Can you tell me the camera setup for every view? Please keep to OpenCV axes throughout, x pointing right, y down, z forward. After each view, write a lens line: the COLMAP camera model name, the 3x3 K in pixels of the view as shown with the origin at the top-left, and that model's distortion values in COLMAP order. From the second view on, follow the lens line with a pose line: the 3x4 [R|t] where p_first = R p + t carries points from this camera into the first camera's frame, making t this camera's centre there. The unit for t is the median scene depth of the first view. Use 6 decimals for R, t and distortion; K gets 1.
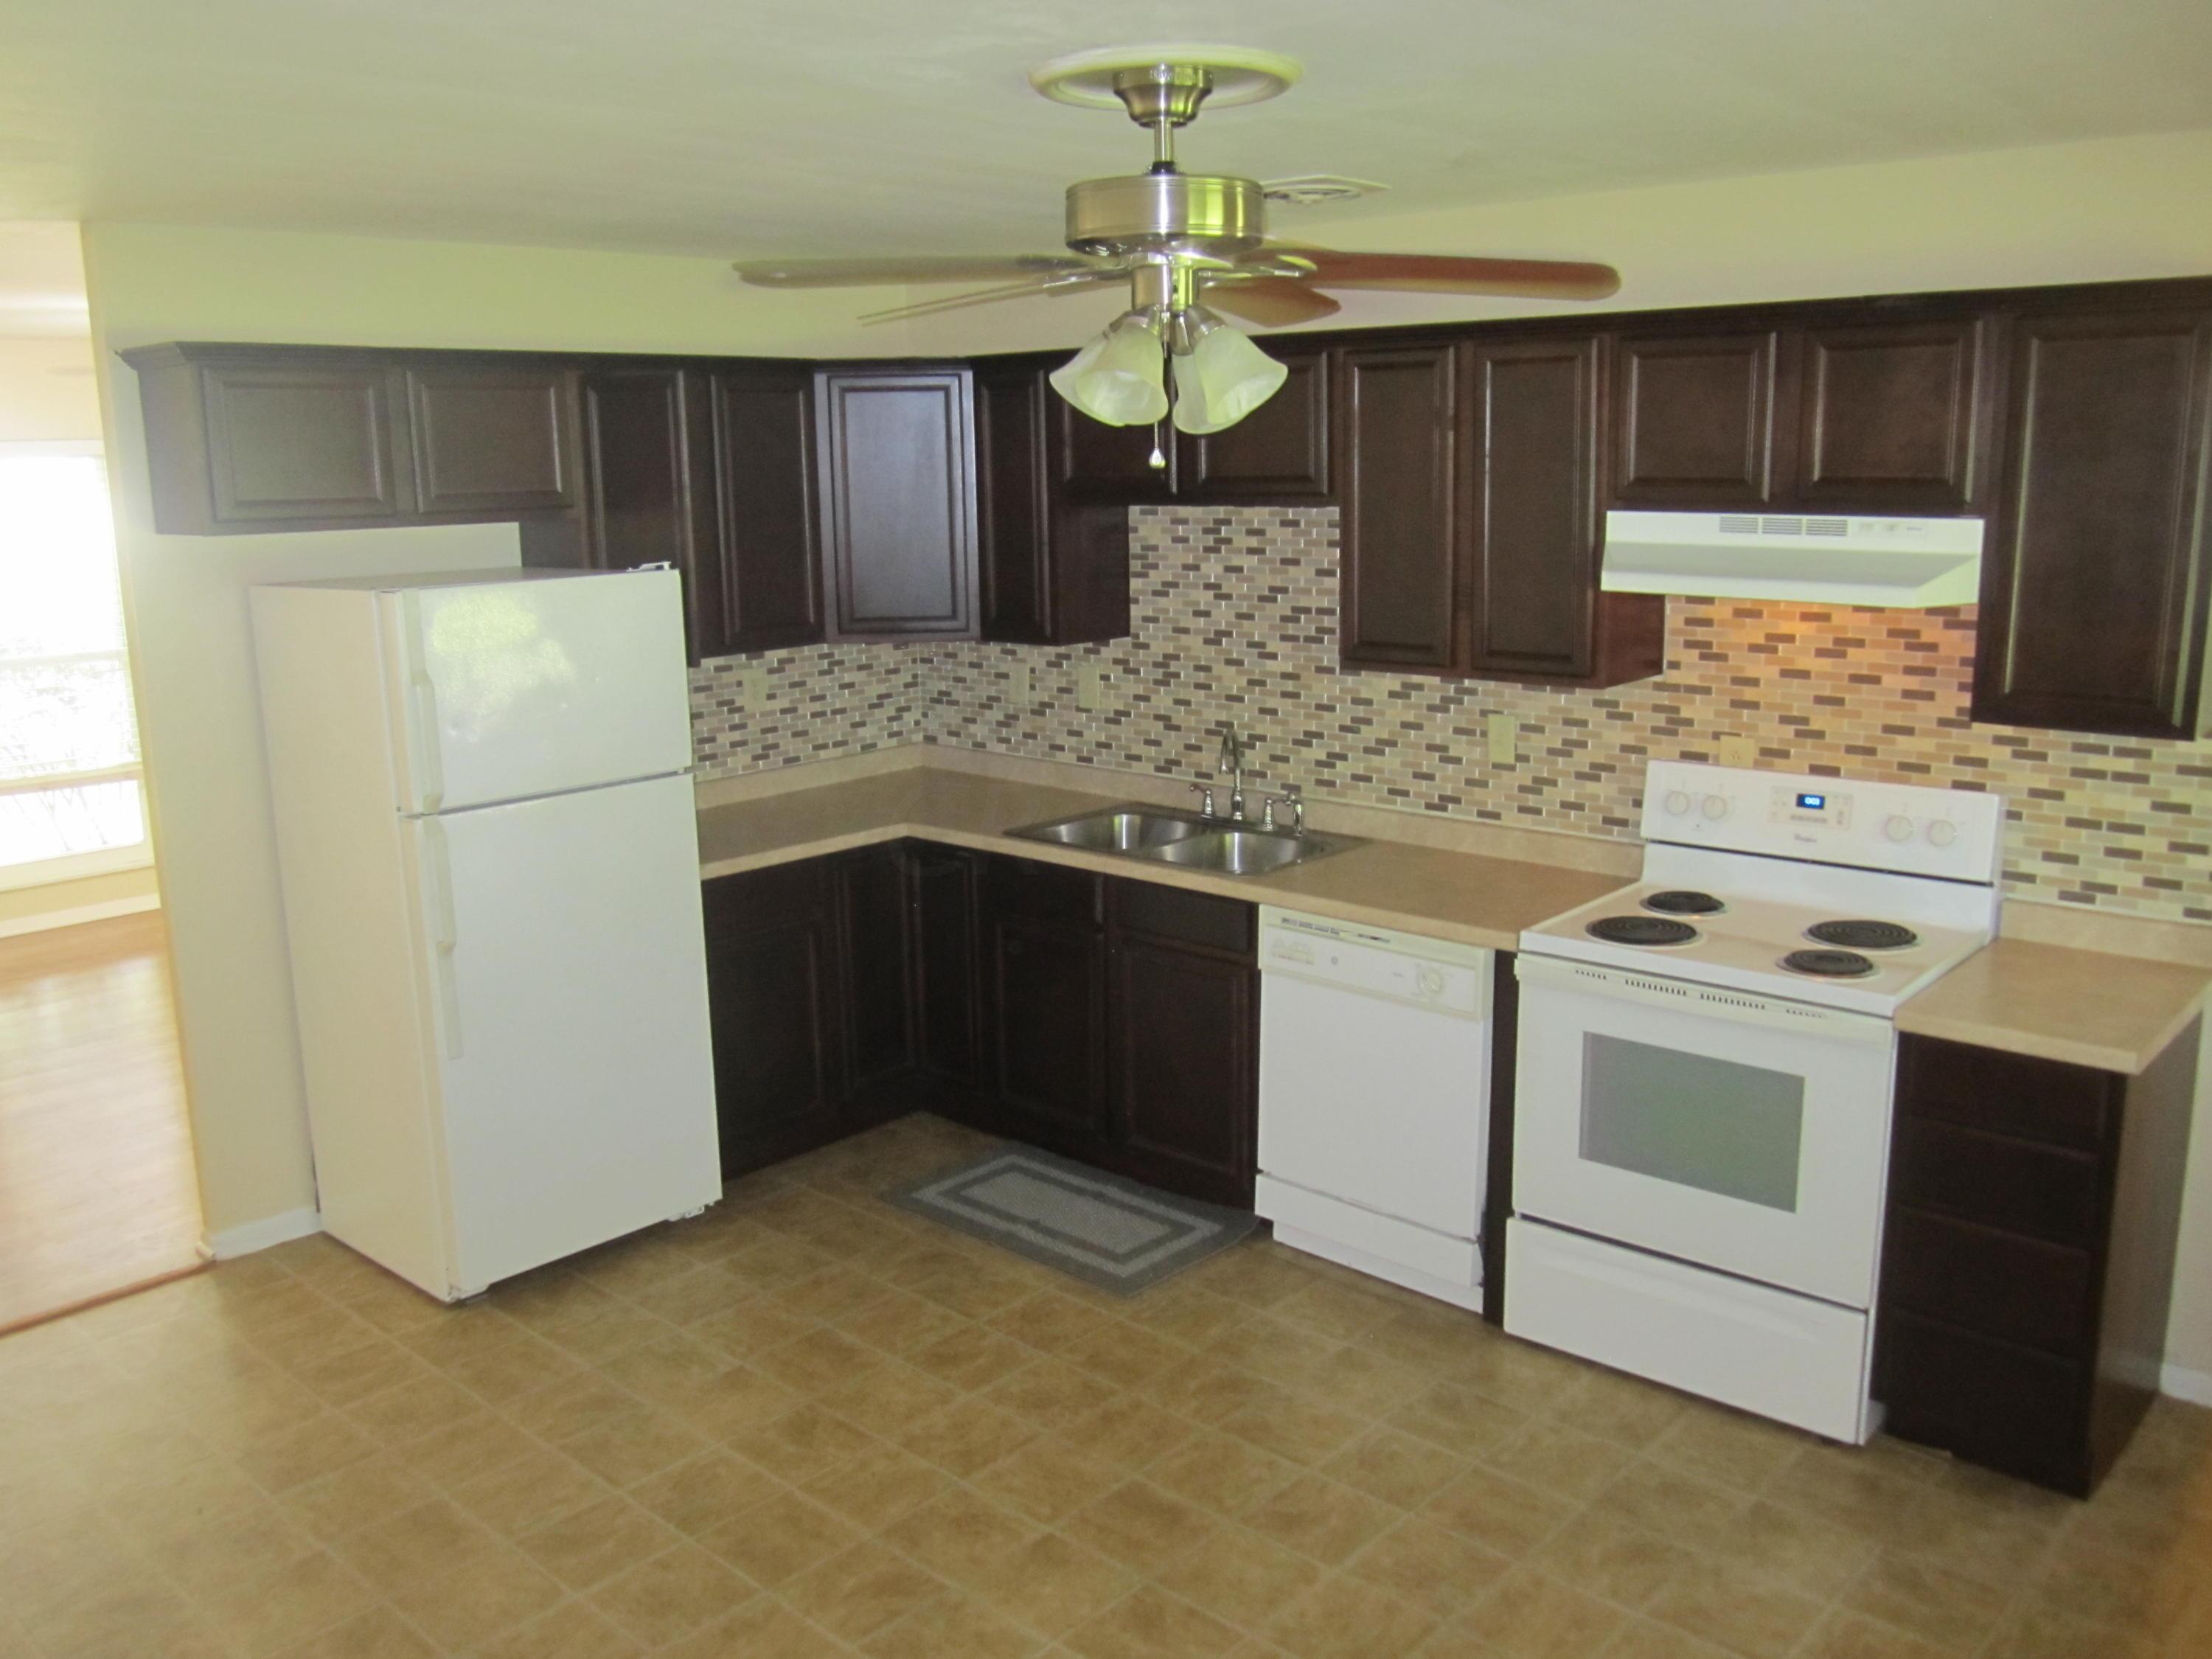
lens RADIAL K [[1806.9, 0, 1106.0], [0, 1806.9, 829.5], [0, 0, 1]] dist [-0.030629, -0.004205]
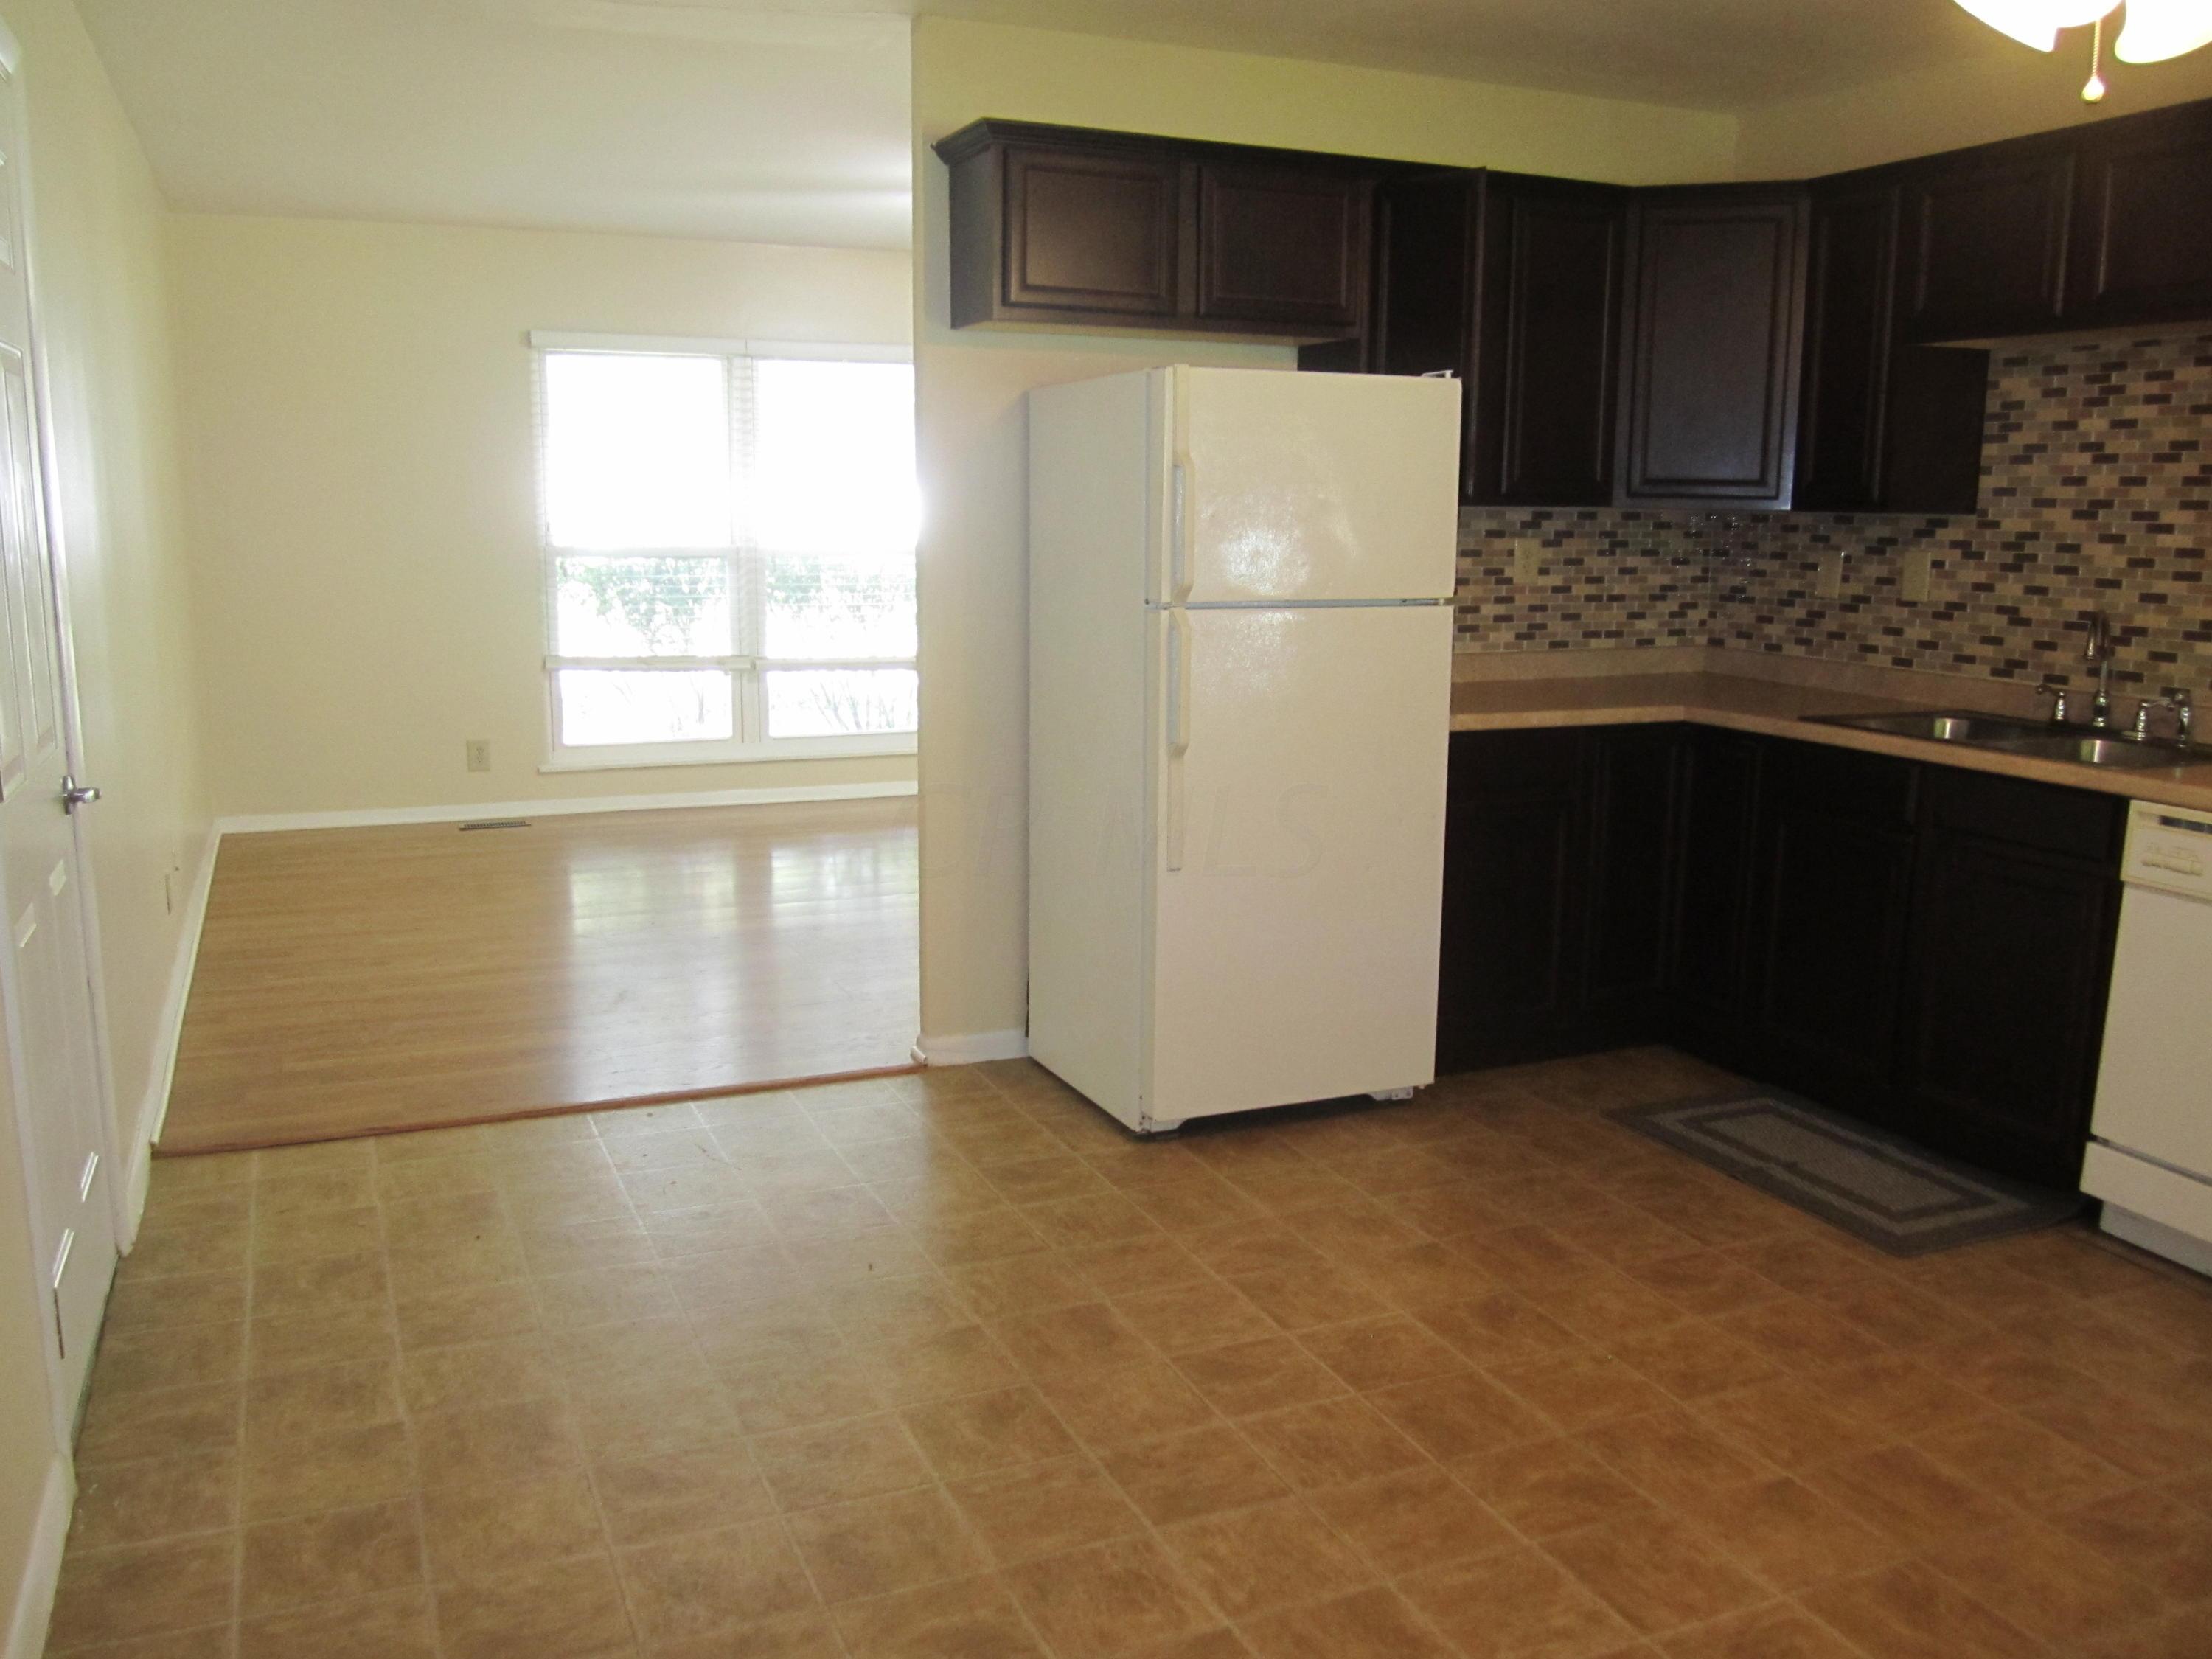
lens RADIAL K [[1823.0, 0, 1137.2], [0, 1823.0, 838.0], [0, 0, 1]] dist [-0.083249, 0.077985]
pose [[0.920423, 0.099401, -0.378074, -0.018463], [-0.107214, 0.994236, 0.000386, 0.103079], [0.375933, 0.040179, 0.925775, 0.100054]]
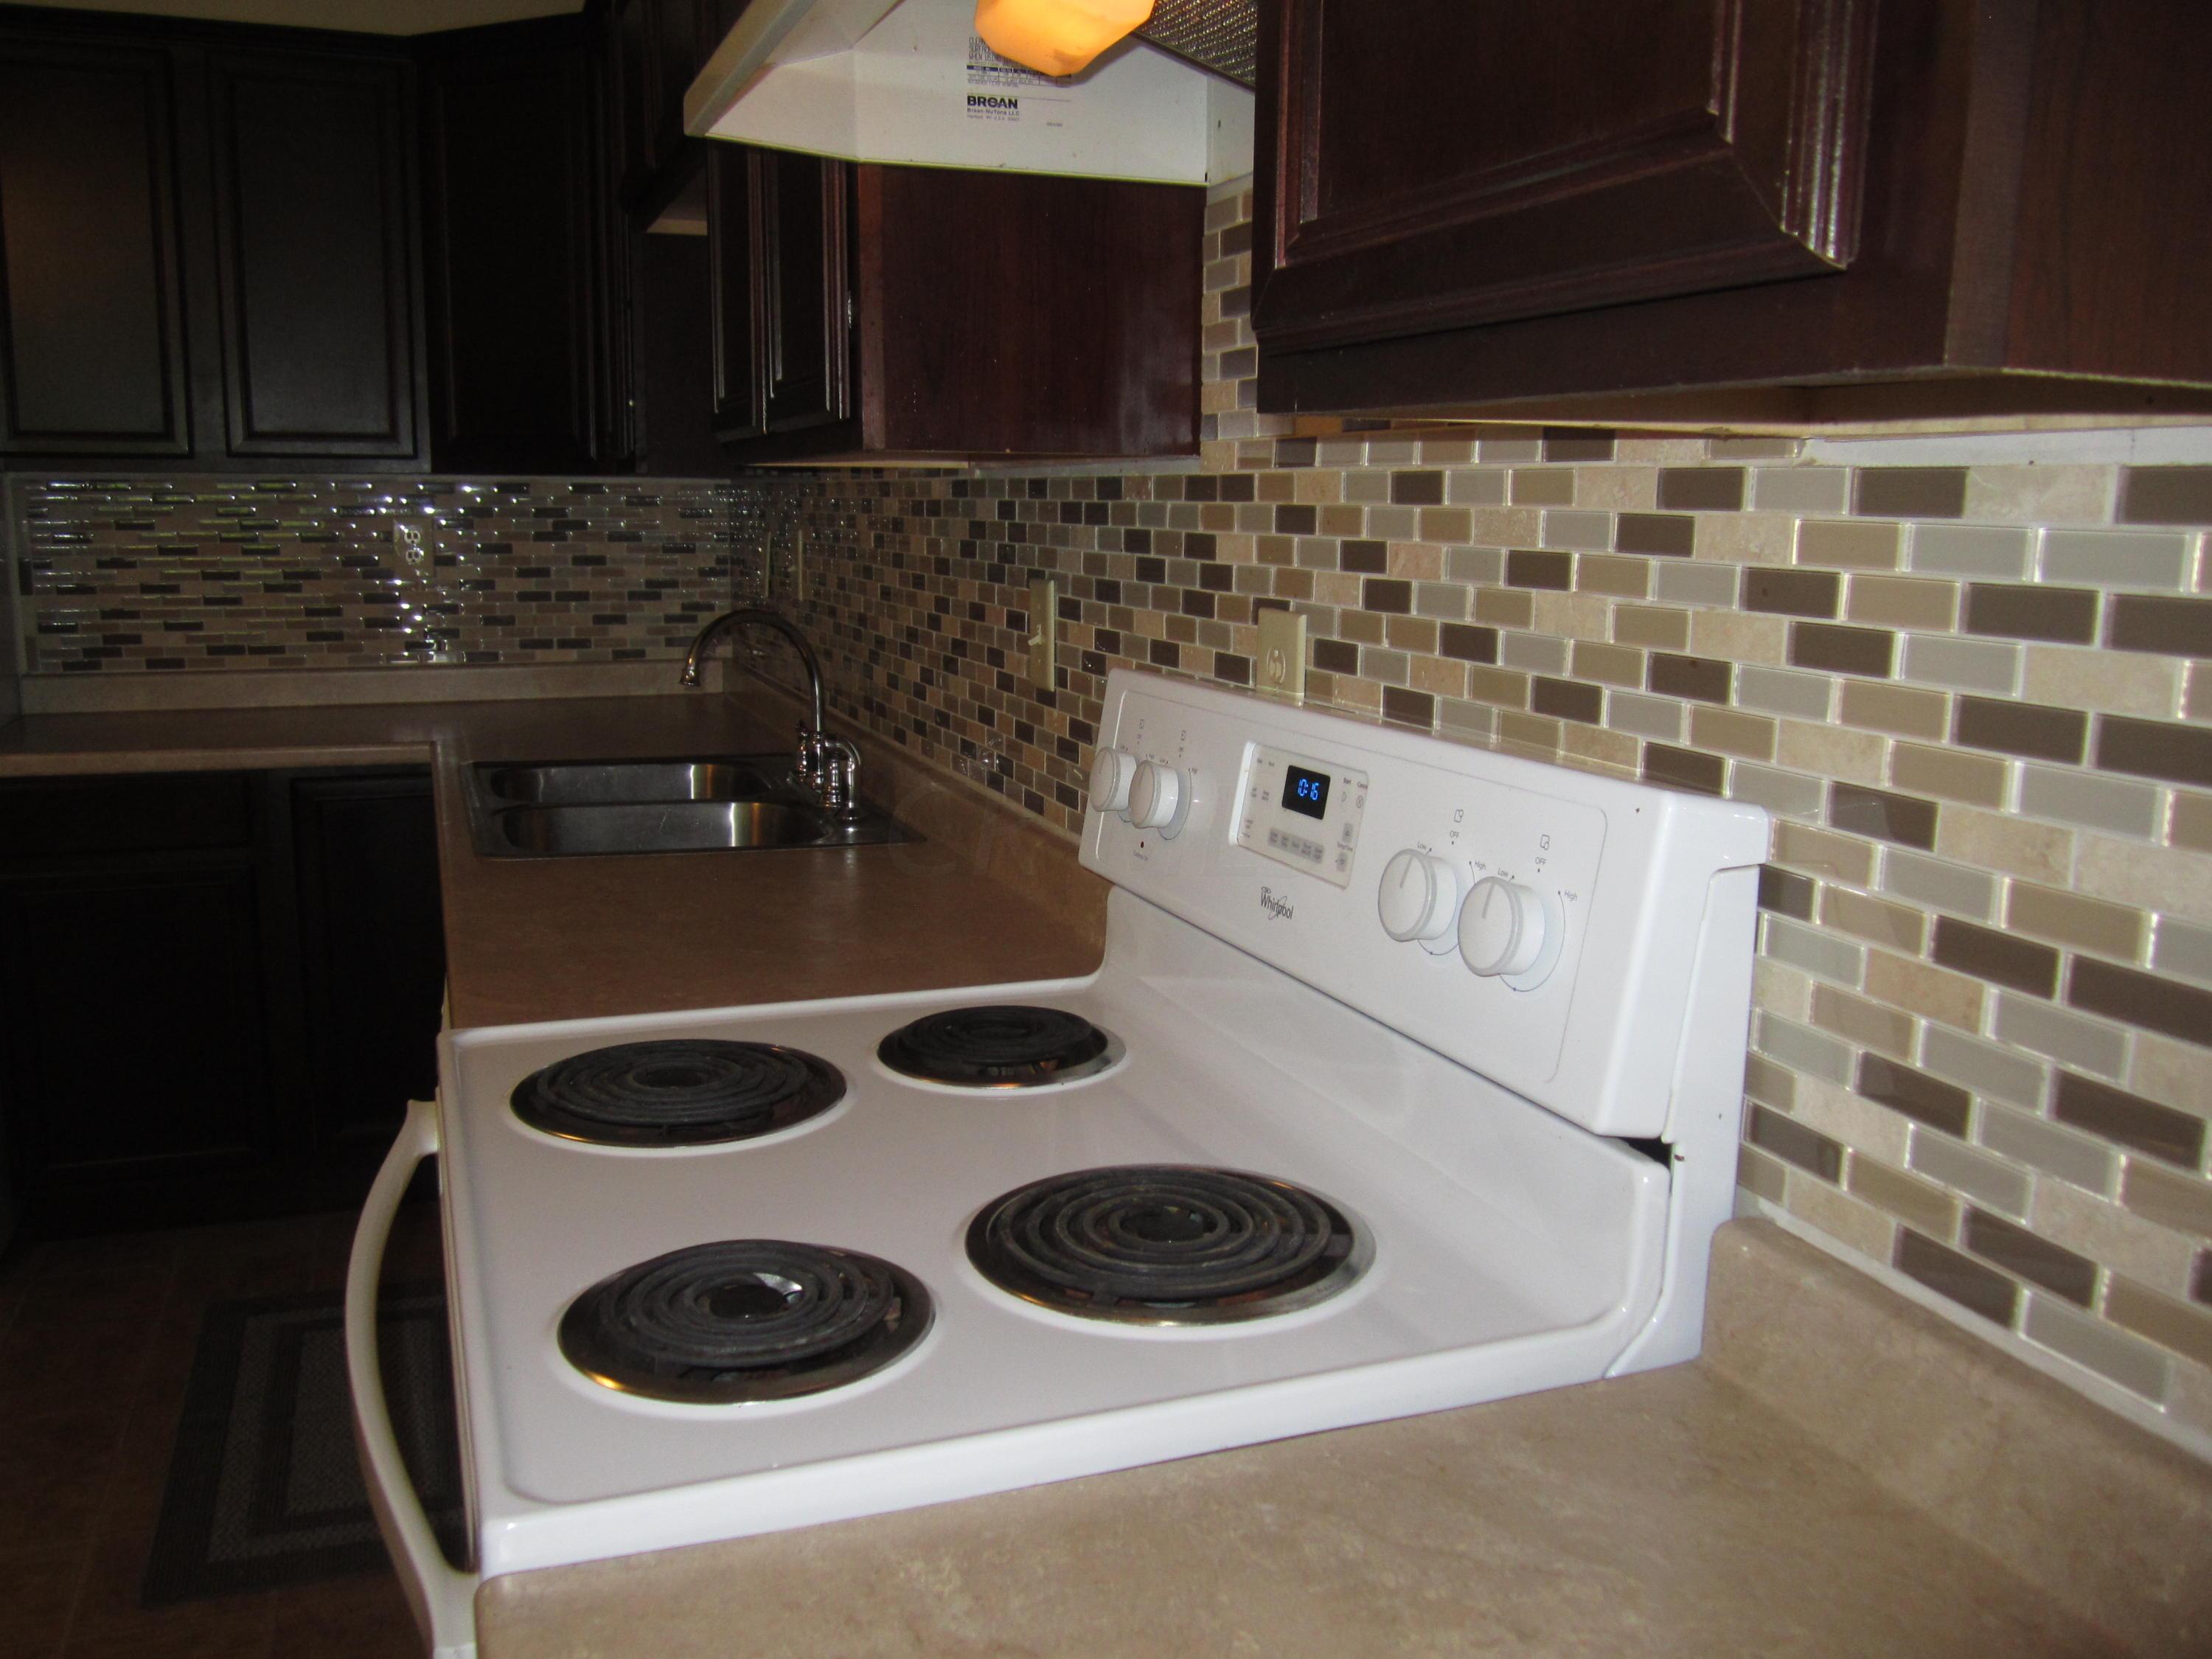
lens RADIAL K [[1806.9, 0, 1106.0], [0, 1806.9, 829.5], [0, 0, 1]] dist [-0.030629, -0.004205]
pose [[0.892711, 0.111130, -0.436712, 0.446685], [-0.122323, 0.992487, 0.002509, -0.004878], [0.433710, 0.051180, 0.899598, 0.618172]]
